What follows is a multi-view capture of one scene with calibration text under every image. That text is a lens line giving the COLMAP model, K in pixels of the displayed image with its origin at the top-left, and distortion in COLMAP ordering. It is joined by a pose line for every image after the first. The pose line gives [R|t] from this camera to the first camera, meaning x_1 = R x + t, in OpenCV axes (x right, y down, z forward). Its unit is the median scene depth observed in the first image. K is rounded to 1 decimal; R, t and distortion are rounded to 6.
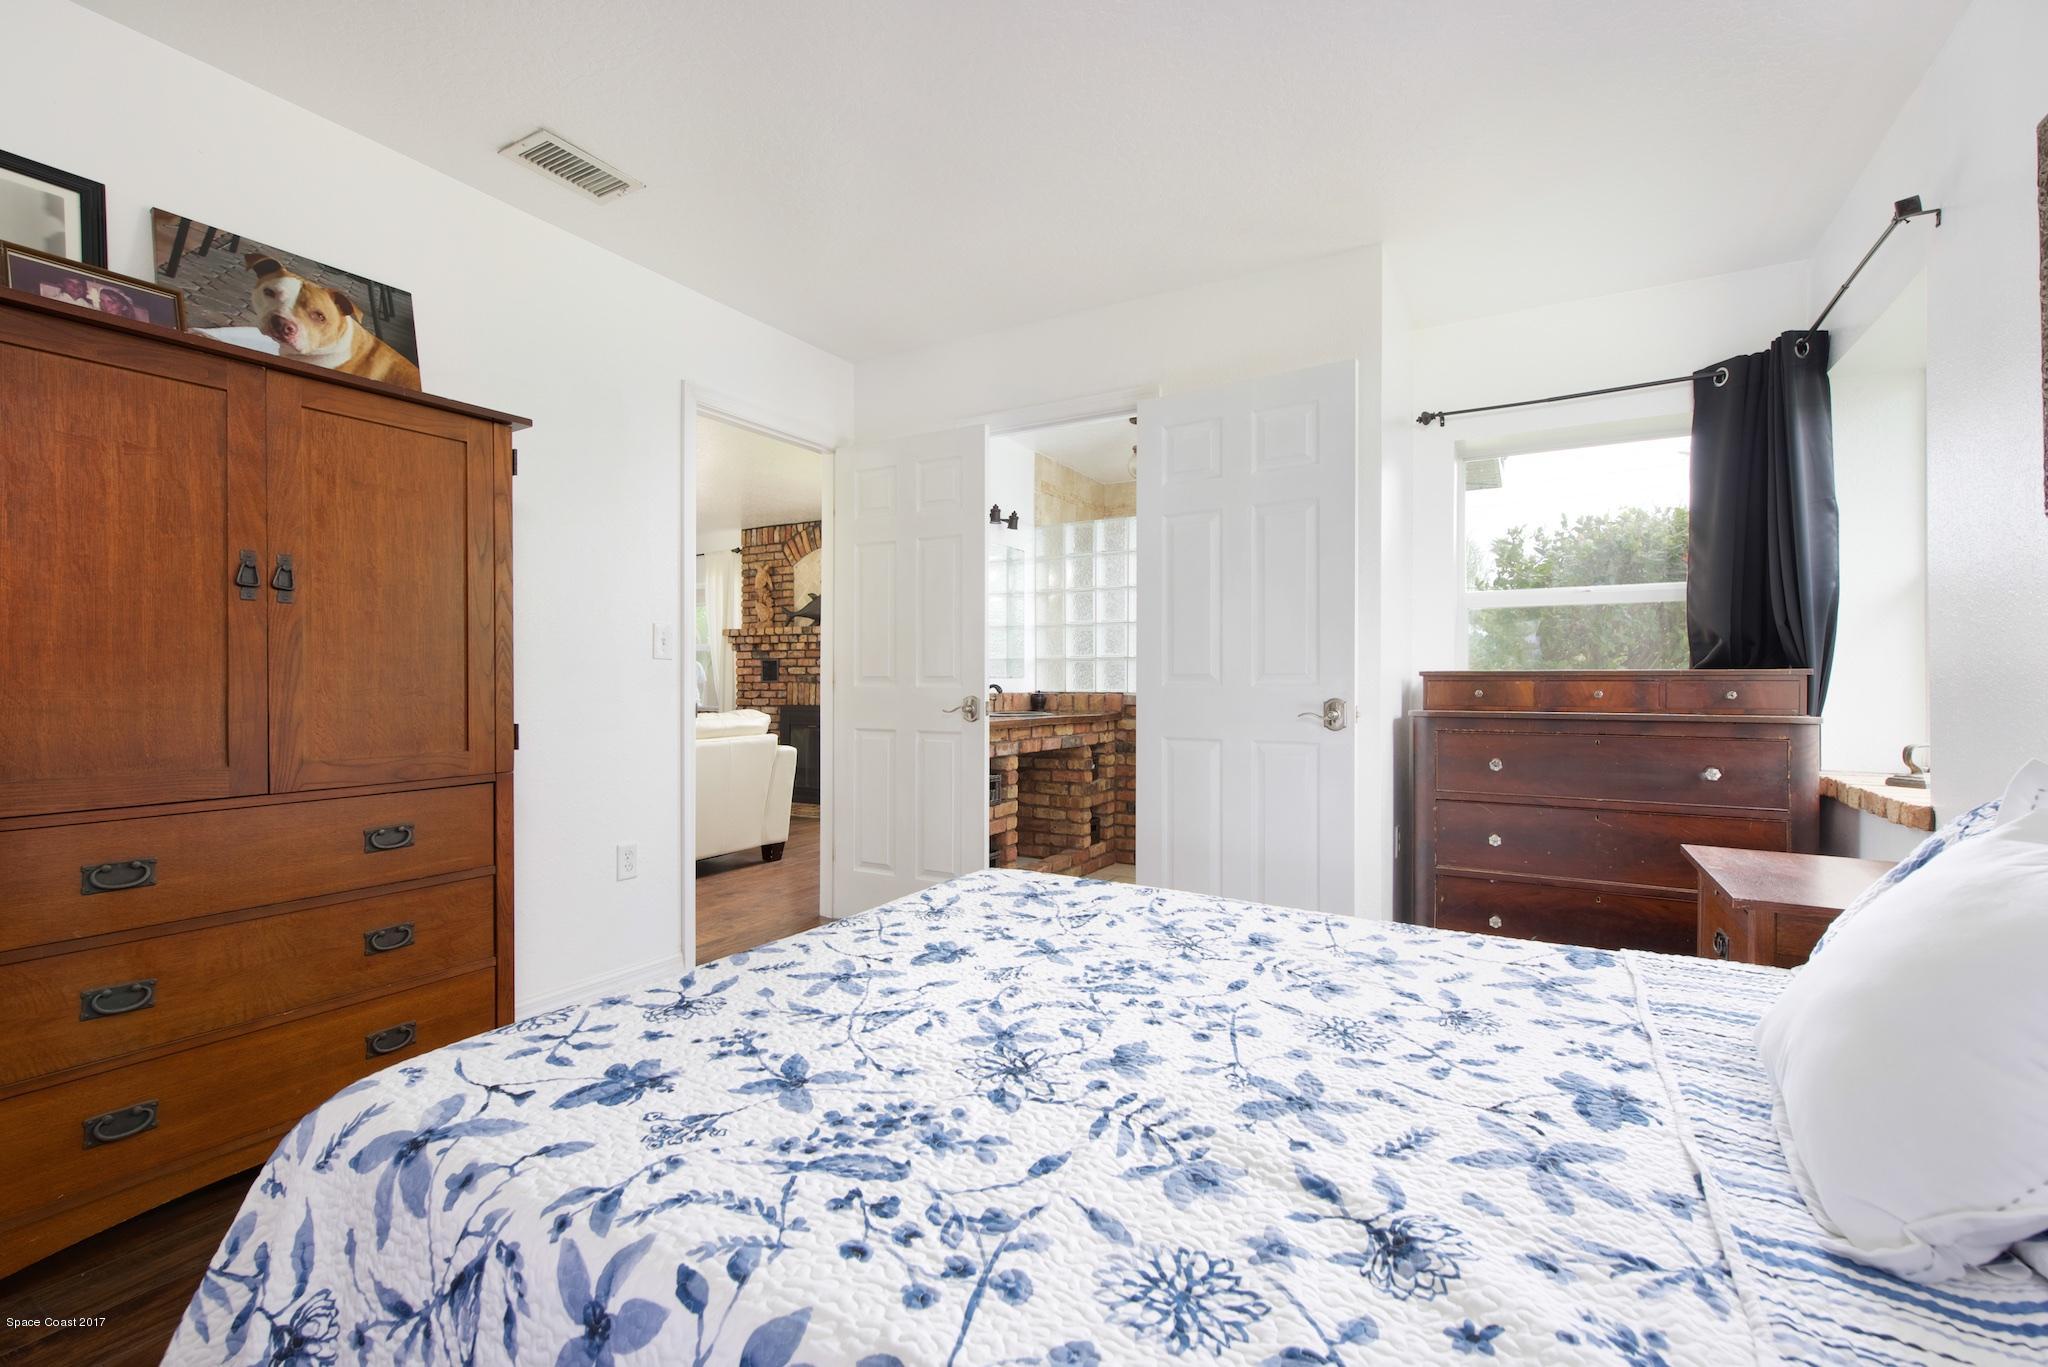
lens RADIAL K [[885.6, 0, 1013.3], [0, 885.6, 671.4], [0, 0, 1]] dist [0.012486, -0.001153]
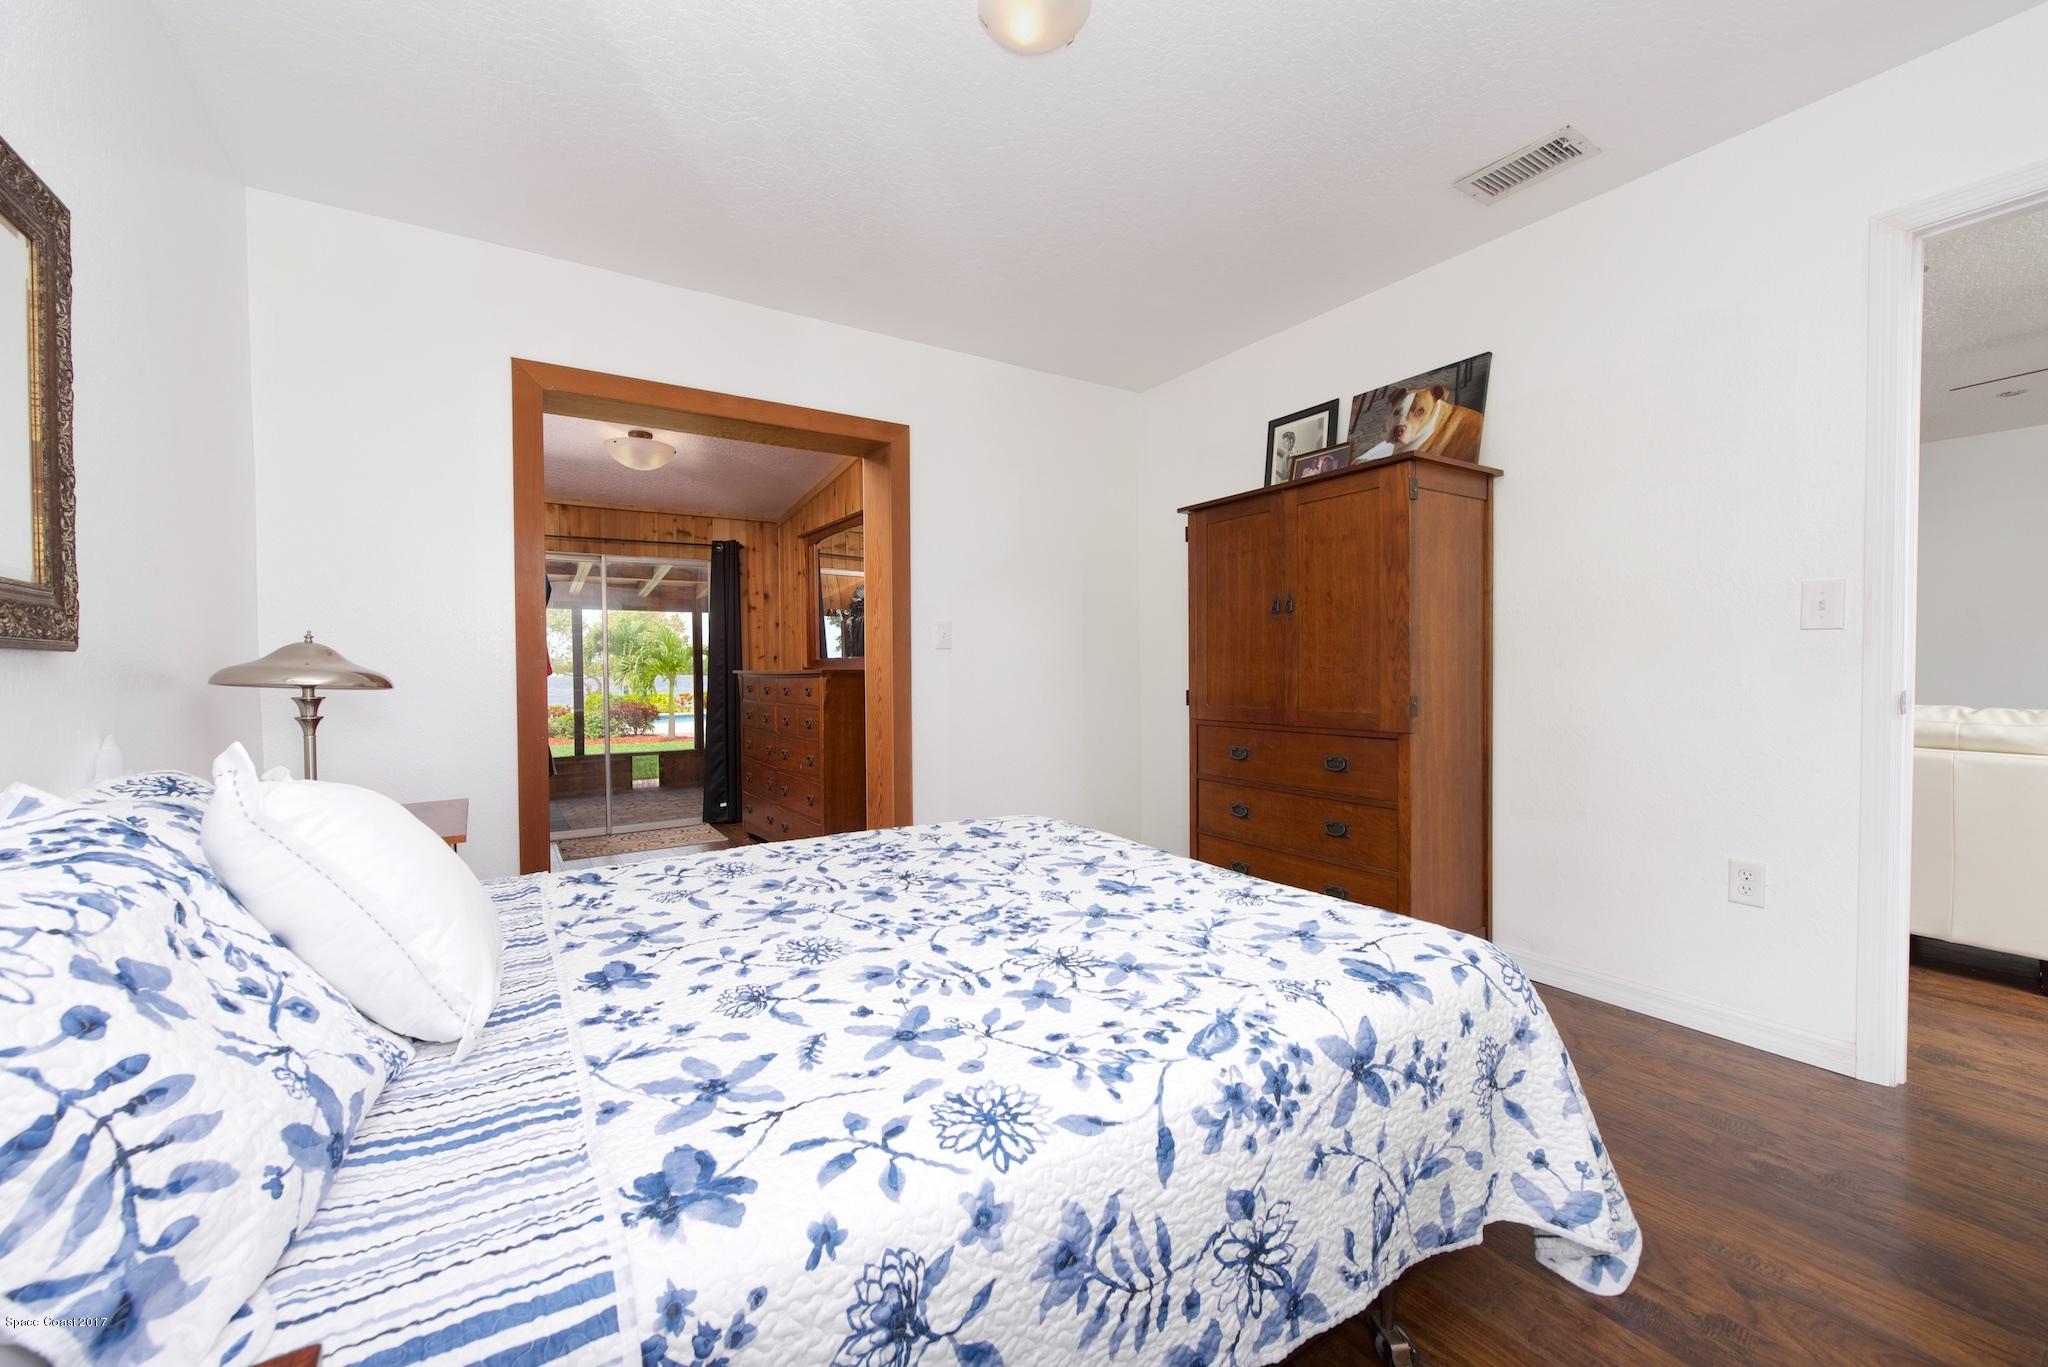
lens RADIAL K [[804.0, 0, 1015.5], [0, 804.0, 689.5], [0, 0, 1]] dist [0.003274, 0.000136]
pose [[-0.449244, 0.027083, -0.892998, 1.002330], [0.012589, 0.999633, 0.023984, 0.020337], [0.893320, -0.000467, -0.449420, 1.428564]]
